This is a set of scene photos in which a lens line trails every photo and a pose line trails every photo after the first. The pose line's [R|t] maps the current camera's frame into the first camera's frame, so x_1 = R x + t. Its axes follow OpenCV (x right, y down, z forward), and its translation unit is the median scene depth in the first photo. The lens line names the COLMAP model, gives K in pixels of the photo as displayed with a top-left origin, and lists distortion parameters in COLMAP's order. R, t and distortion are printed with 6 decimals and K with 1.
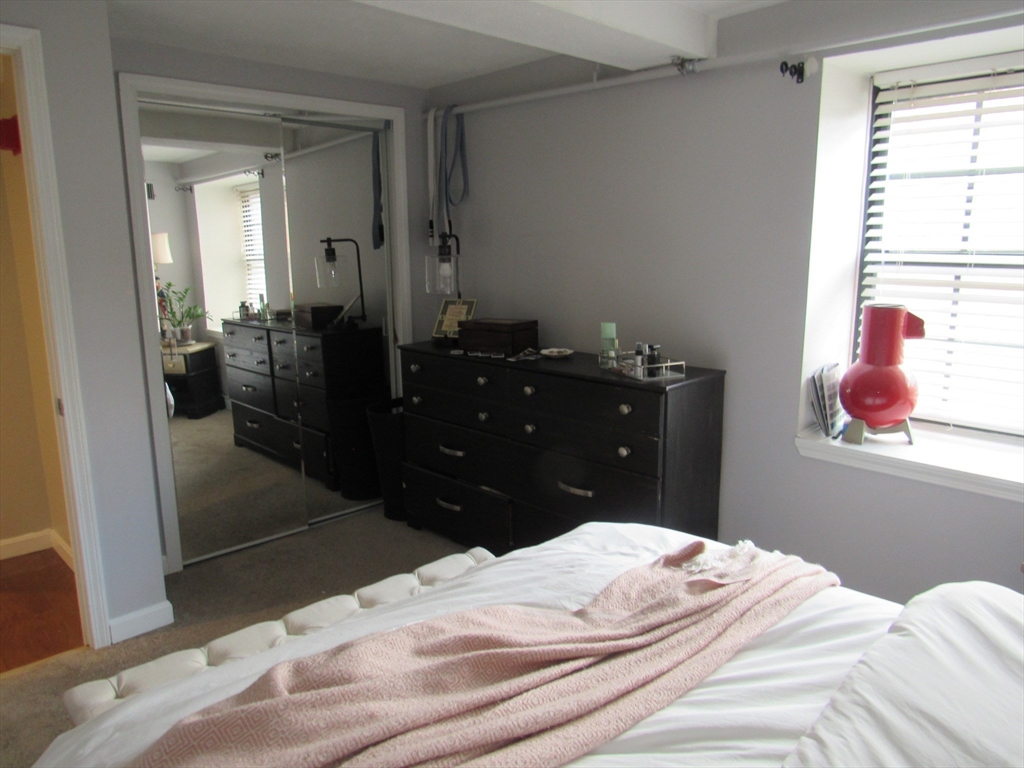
lens RADIAL K [[734.5, 0, 541.7], [0, 734.5, 388.2], [0, 0, 1]] dist [0.002996, 0.001884]
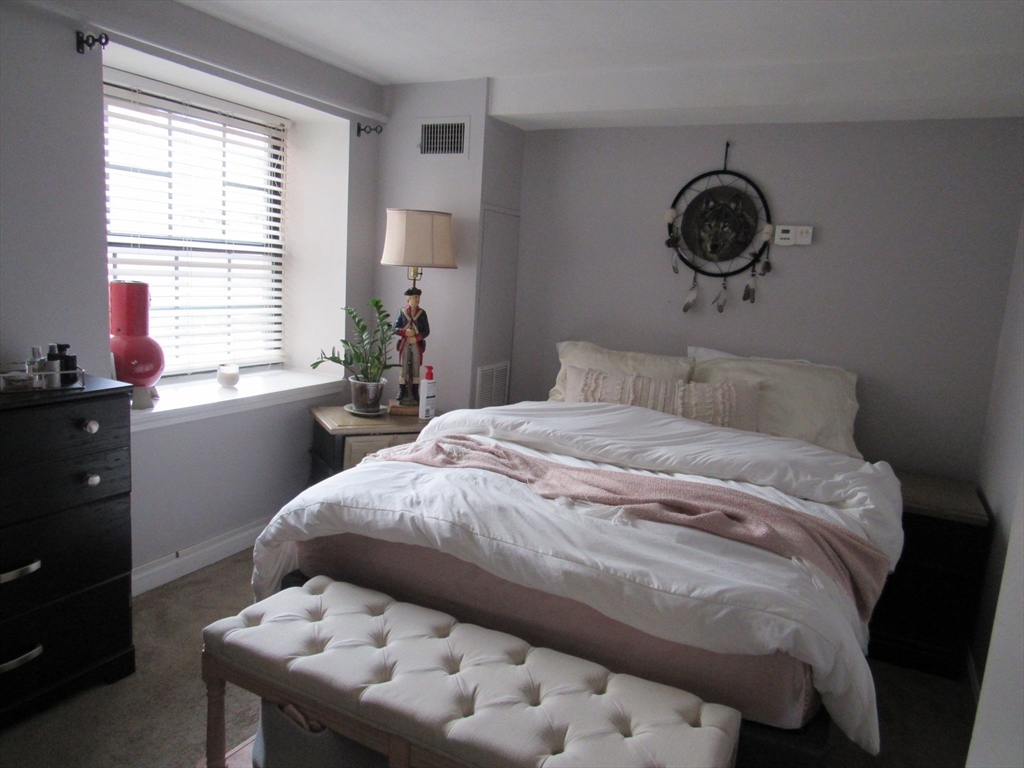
lens RADIAL K [[734.5, 0, 541.7], [0, 734.5, 388.2], [0, 0, 1]] dist [0.002996, 0.001884]
pose [[-0.338317, -0.188714, 0.921916, -0.852044], [0.100700, 0.966800, 0.234856, -0.167547], [-0.935629, 0.172292, -0.308081, 0.837689]]
